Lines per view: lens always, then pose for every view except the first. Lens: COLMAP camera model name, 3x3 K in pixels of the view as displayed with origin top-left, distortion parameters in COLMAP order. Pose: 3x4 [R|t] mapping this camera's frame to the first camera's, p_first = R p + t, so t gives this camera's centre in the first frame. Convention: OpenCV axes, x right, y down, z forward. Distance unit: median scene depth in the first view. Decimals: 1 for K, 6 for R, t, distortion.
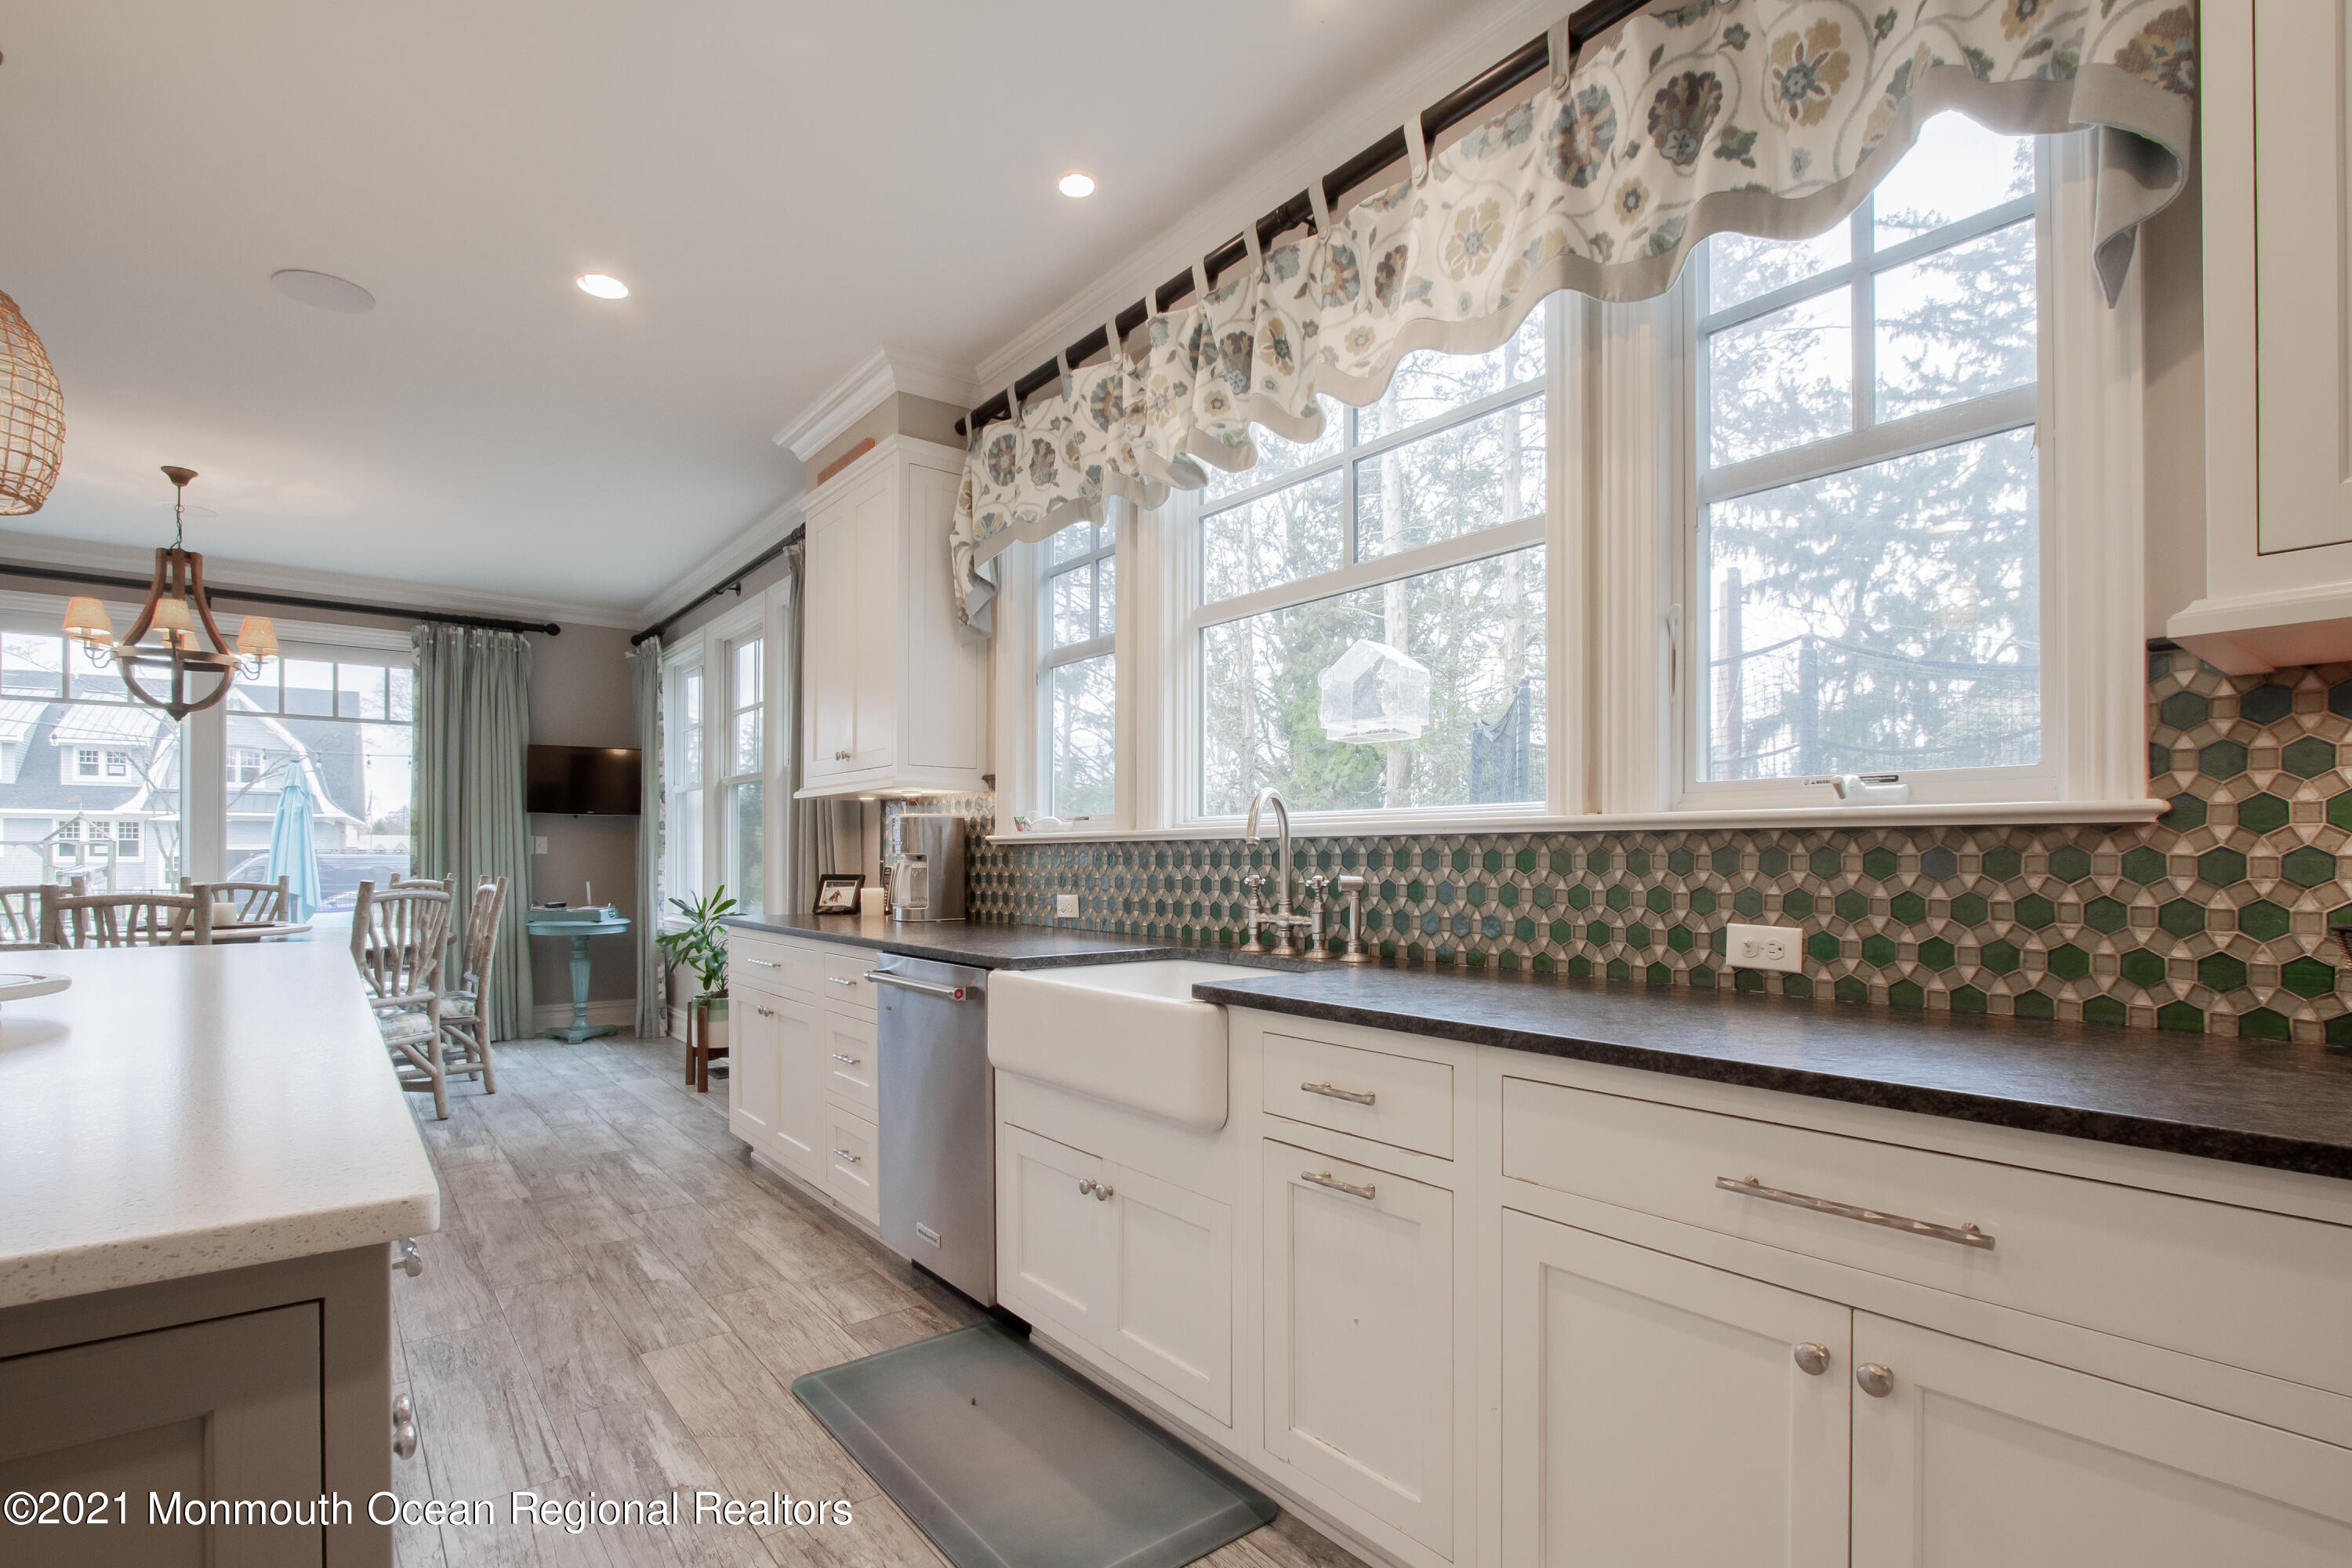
lens RADIAL K [[1096.1, 0, 1169.0], [0, 1096.1, 850.7], [0, 0, 1]] dist [-0.020883, 0.000781]
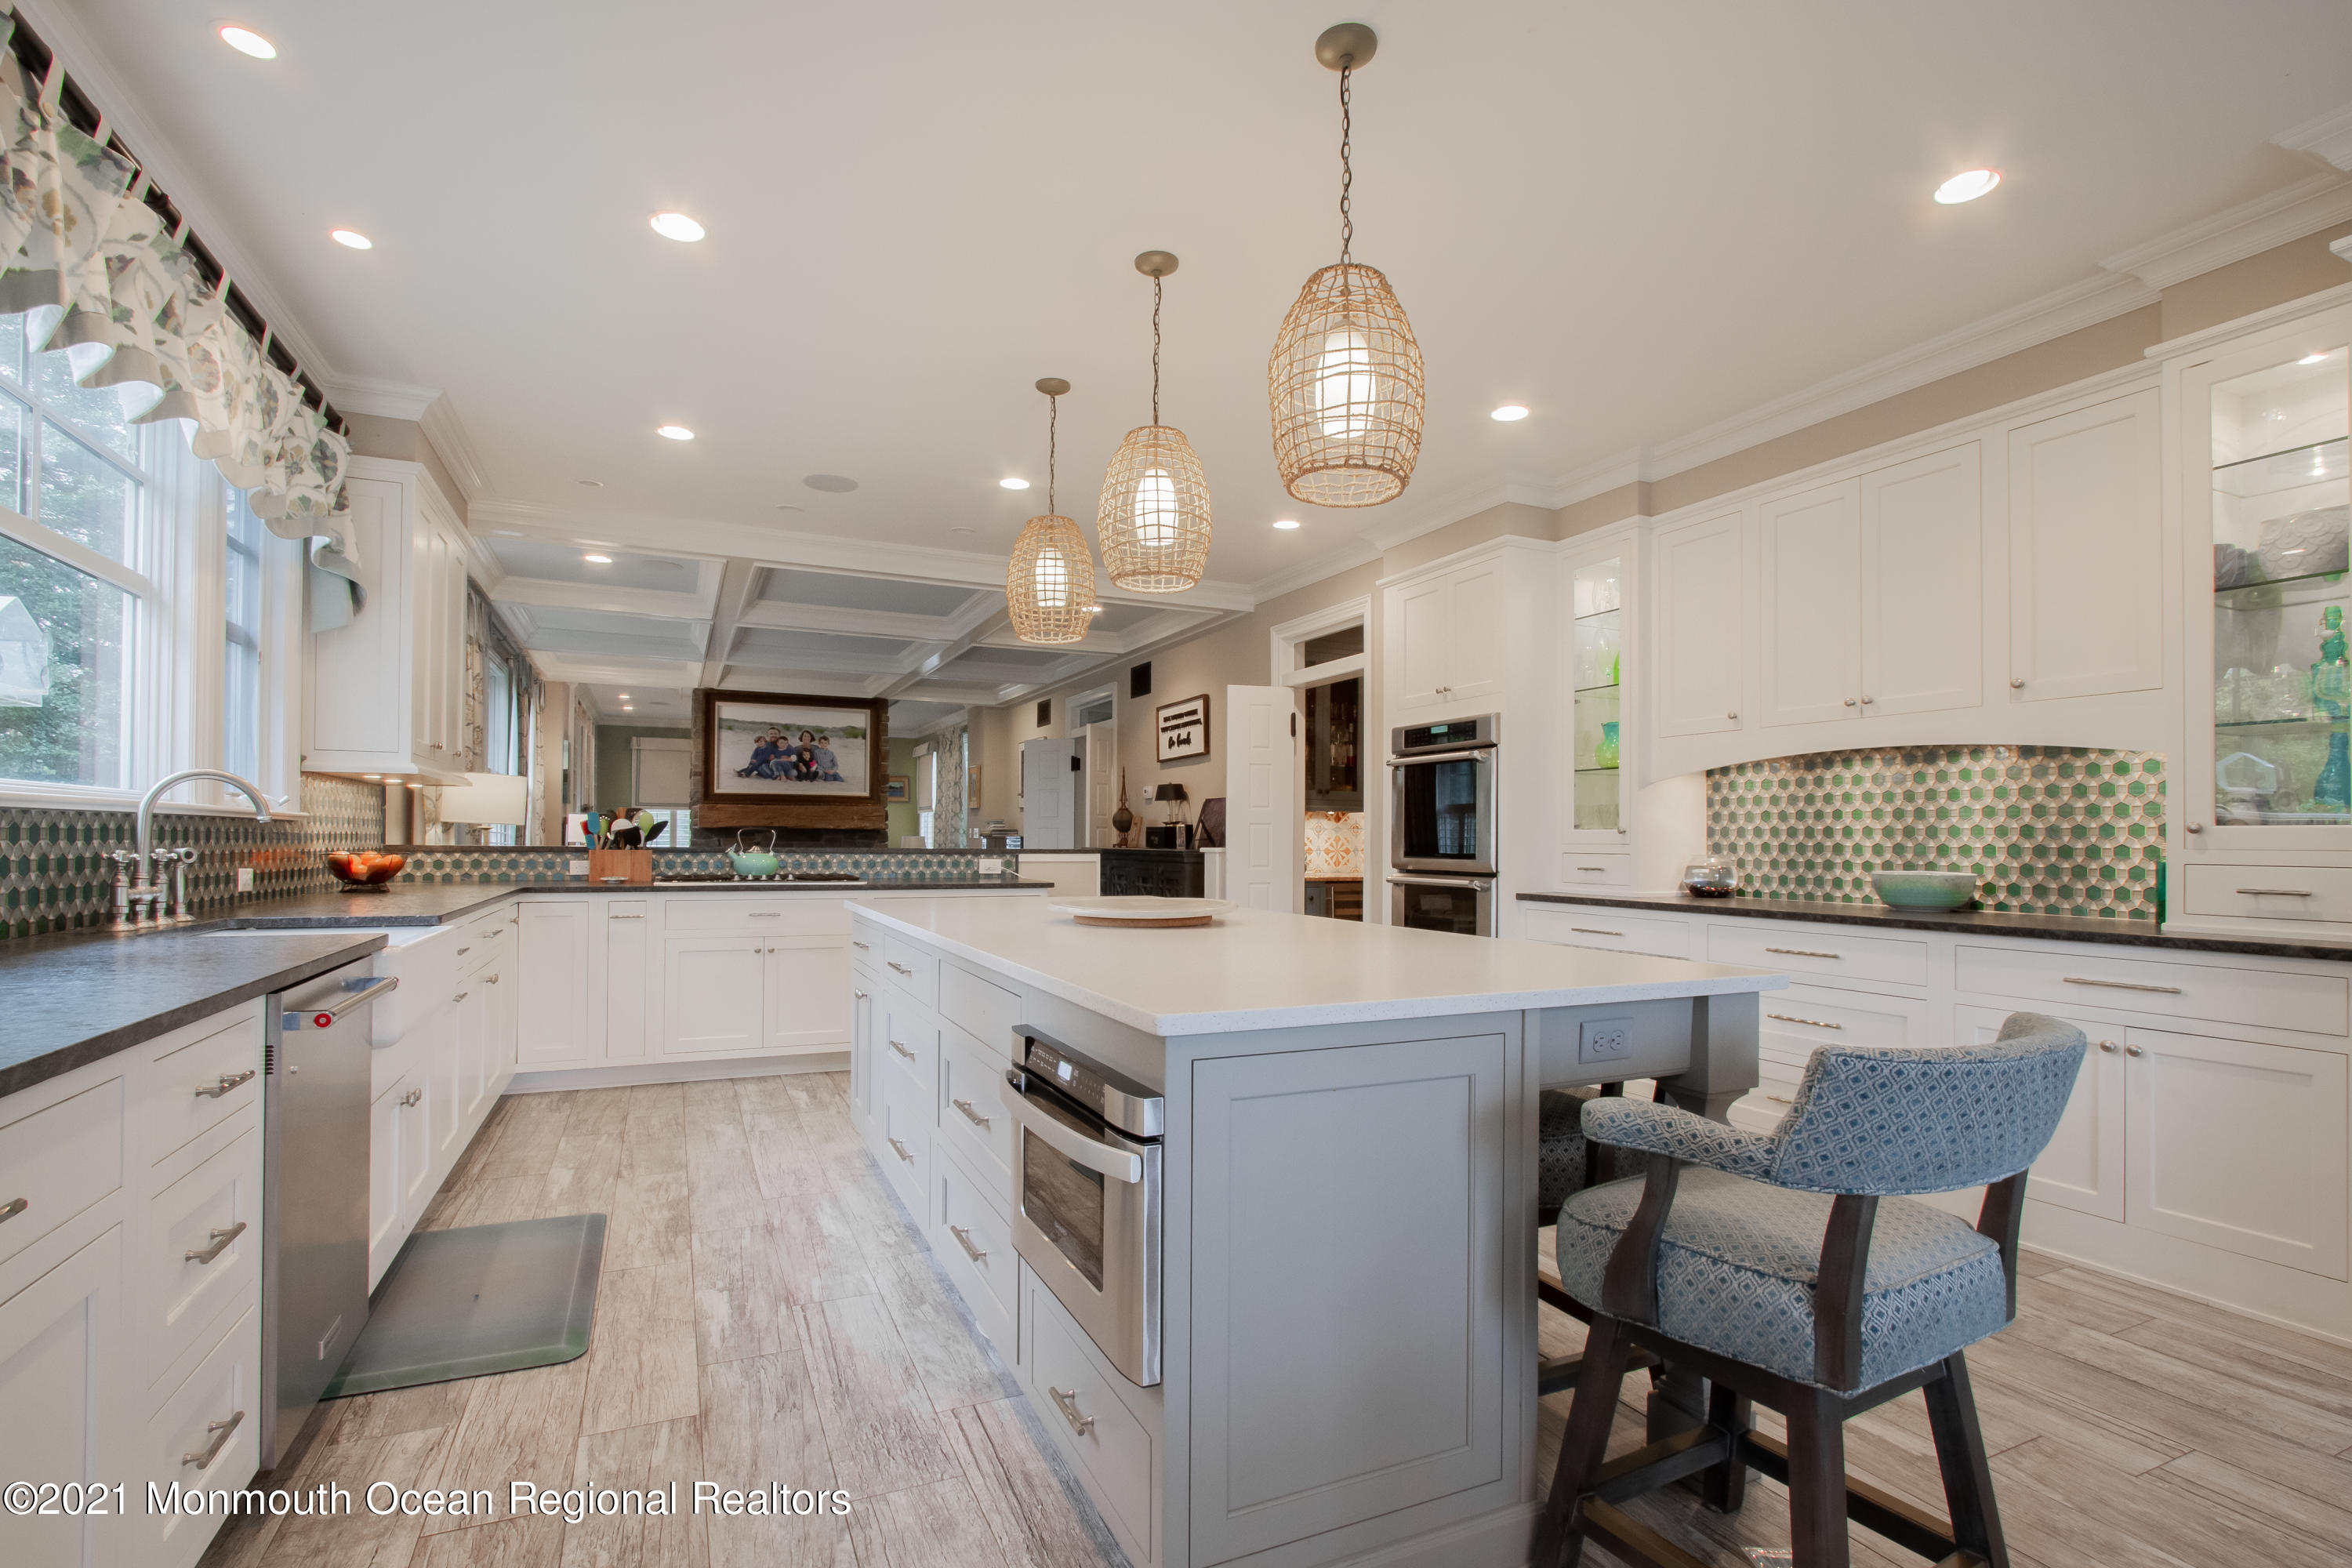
lens RADIAL K [[1093.3, 0, 1162.7], [0, 1093.3, 842.2], [0, 0, 1]] dist [-0.025448, 0.008101]
pose [[-0.970635, -0.007915, 0.240425, -0.744834], [-0.009552, 0.999938, -0.005641, 0.009261], [-0.240366, -0.007771, -0.970651, 1.243612]]
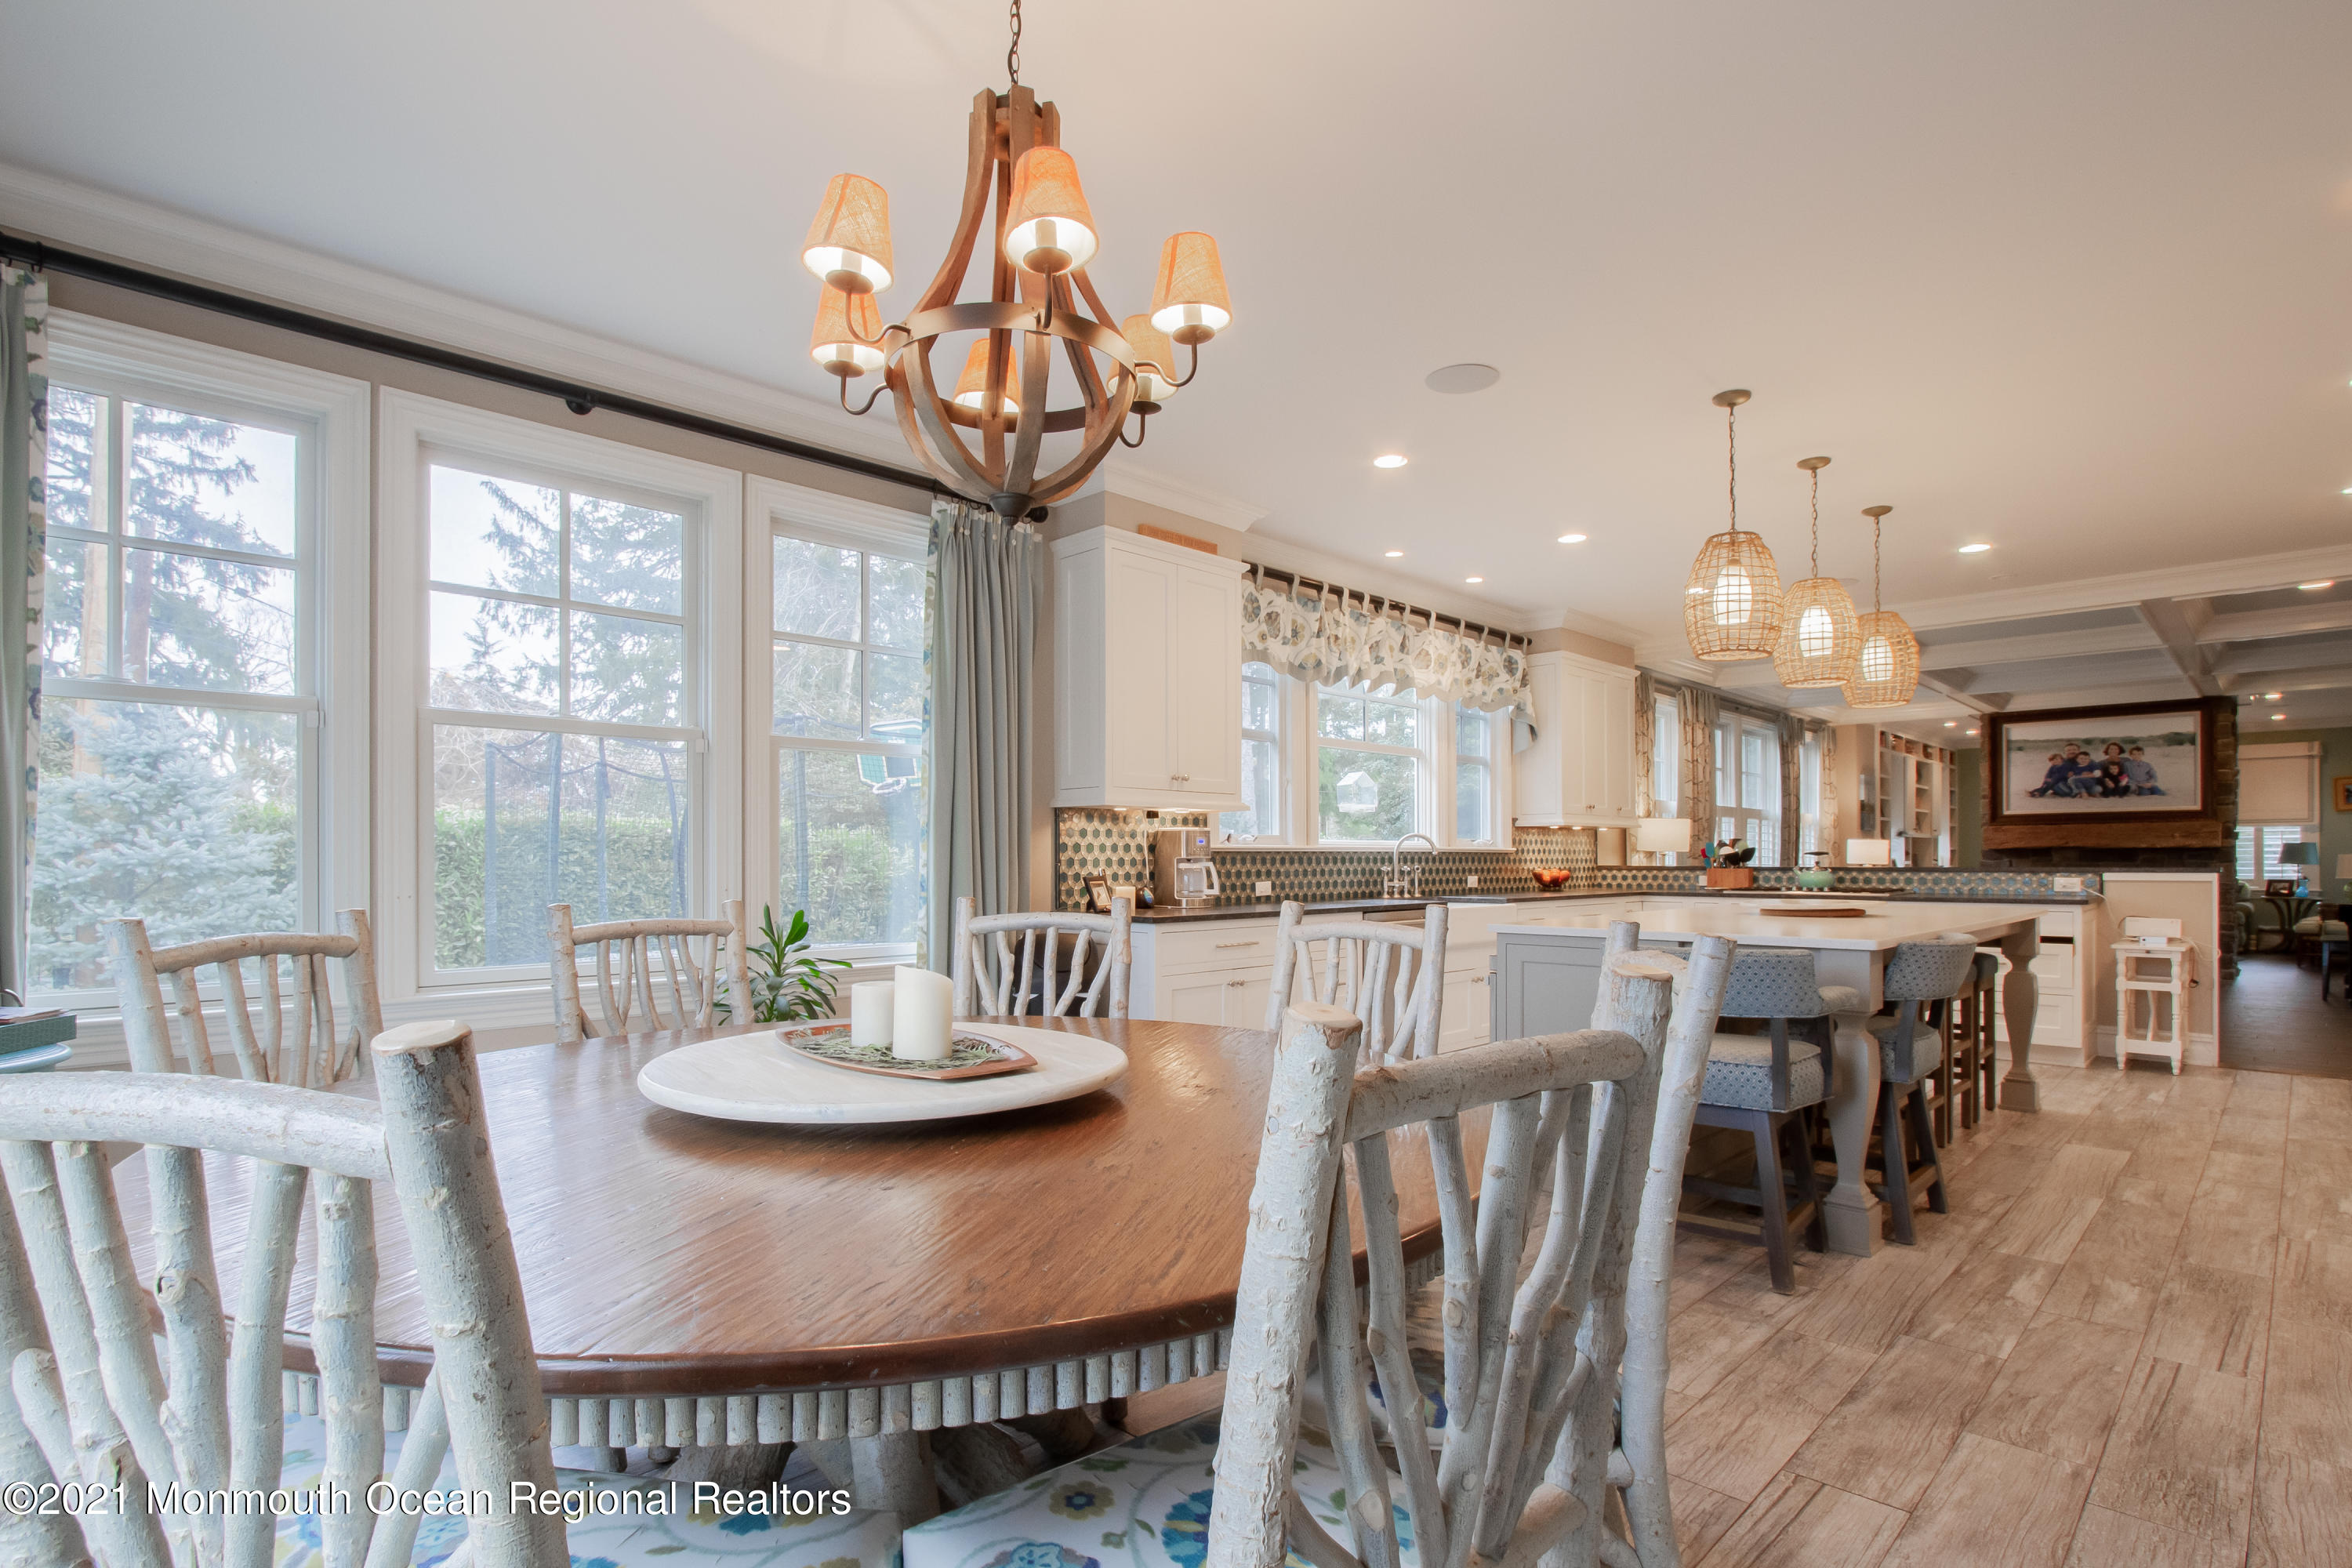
lens RADIAL K [[1133.4, 0, 1176.0], [0, 1133.4, 856.5], [0, 0, 1]] dist [-0.014949, 0.000928]
pose [[-0.109926, 0.001541, 0.993939, -1.760535], [-0.005078, 0.999985, -0.002112, 0.005066], [-0.993927, -0.005280, -0.109917, 1.287573]]
